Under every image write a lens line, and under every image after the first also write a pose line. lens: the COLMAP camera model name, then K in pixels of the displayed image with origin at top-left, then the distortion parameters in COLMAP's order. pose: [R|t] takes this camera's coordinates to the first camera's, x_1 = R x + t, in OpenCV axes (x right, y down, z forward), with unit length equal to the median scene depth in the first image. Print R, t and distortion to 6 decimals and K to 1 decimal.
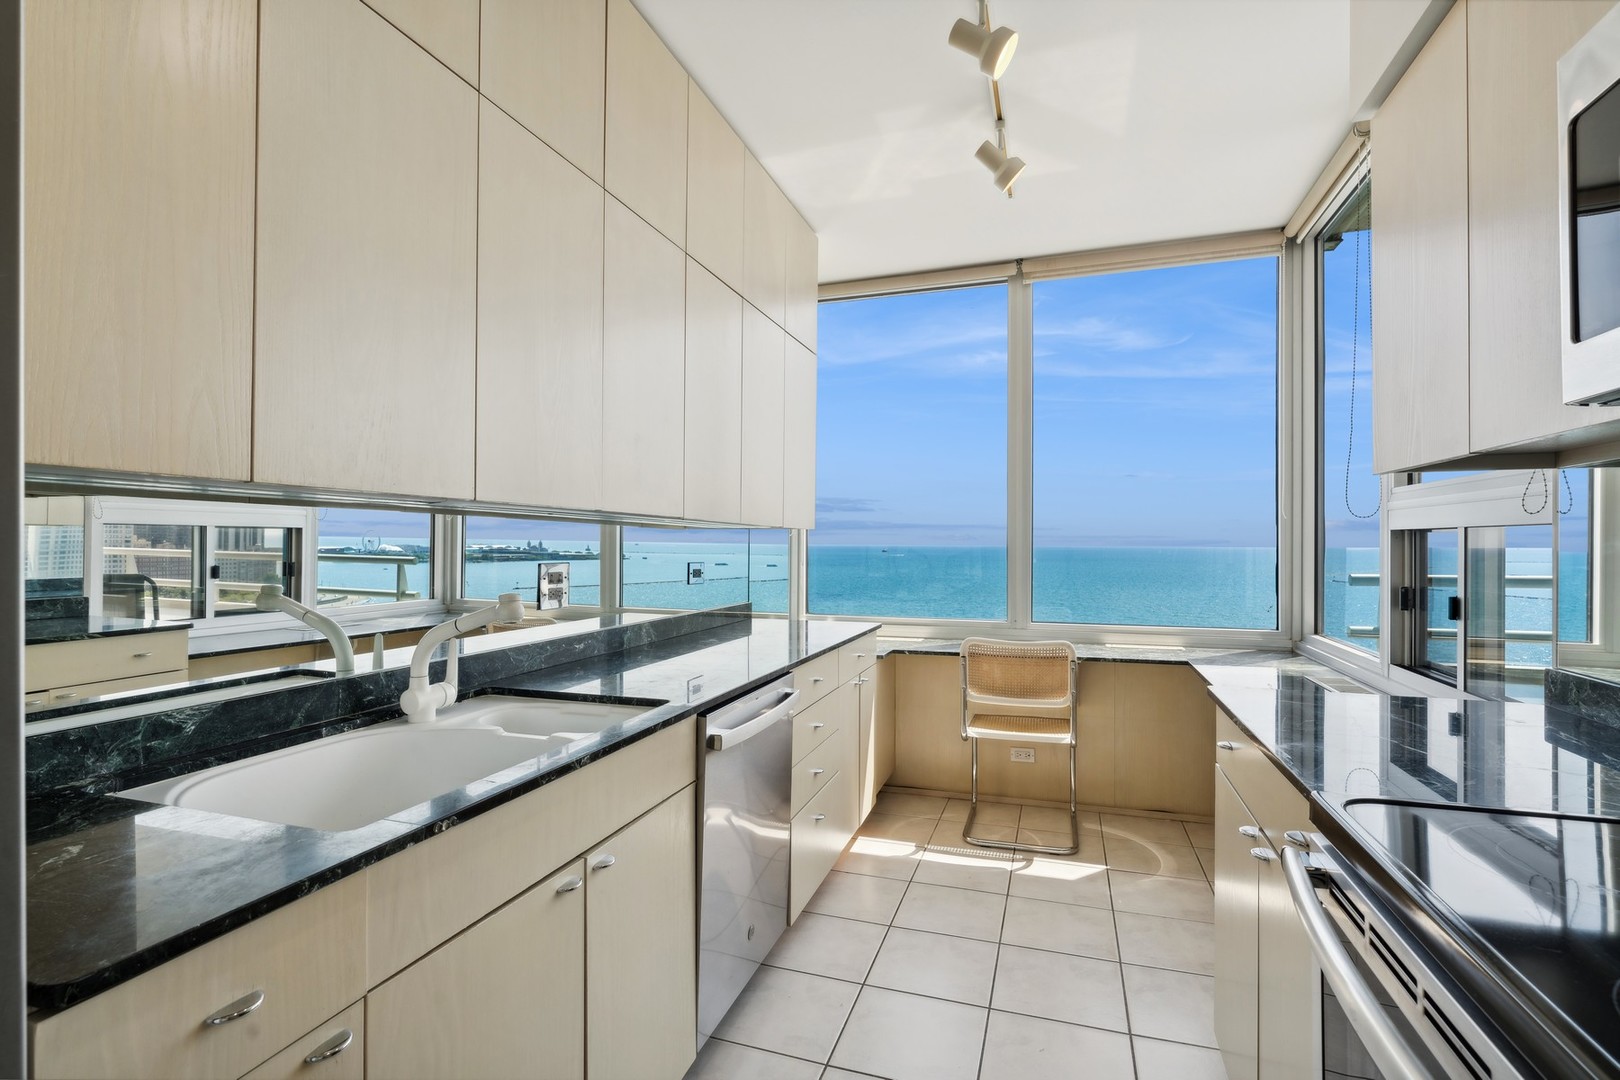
lens RADIAL K [[743.6, 0, 810.0], [0, 743.6, 540.0], [0, 0, 1]] dist [-0.001435, -0.000469]
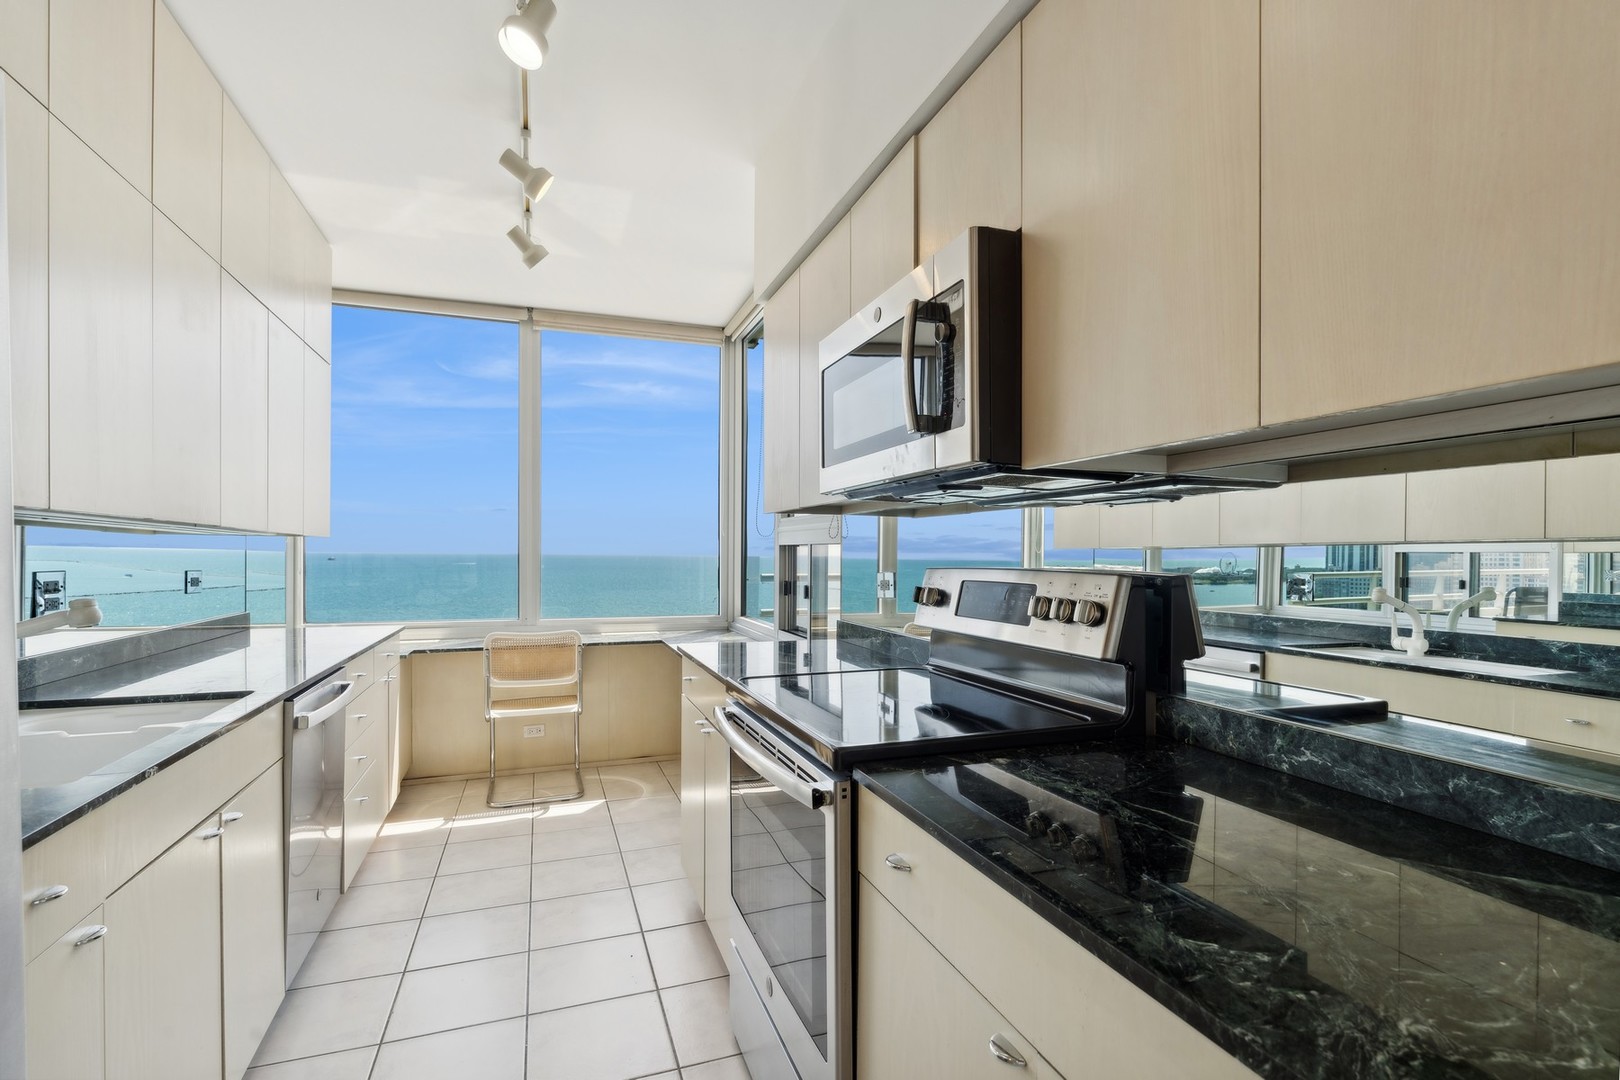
lens RADIAL K [[768.5, 0, 810.3], [0, 768.5, 582.7], [0, 0, 1]] dist [-0.000787, -0.000109]
pose [[0.782150, -0.019203, 0.622794, -0.147457], [-0.009176, 0.999062, 0.042329, -0.003092], [-0.623022, -0.038823, 0.781240, -0.254585]]
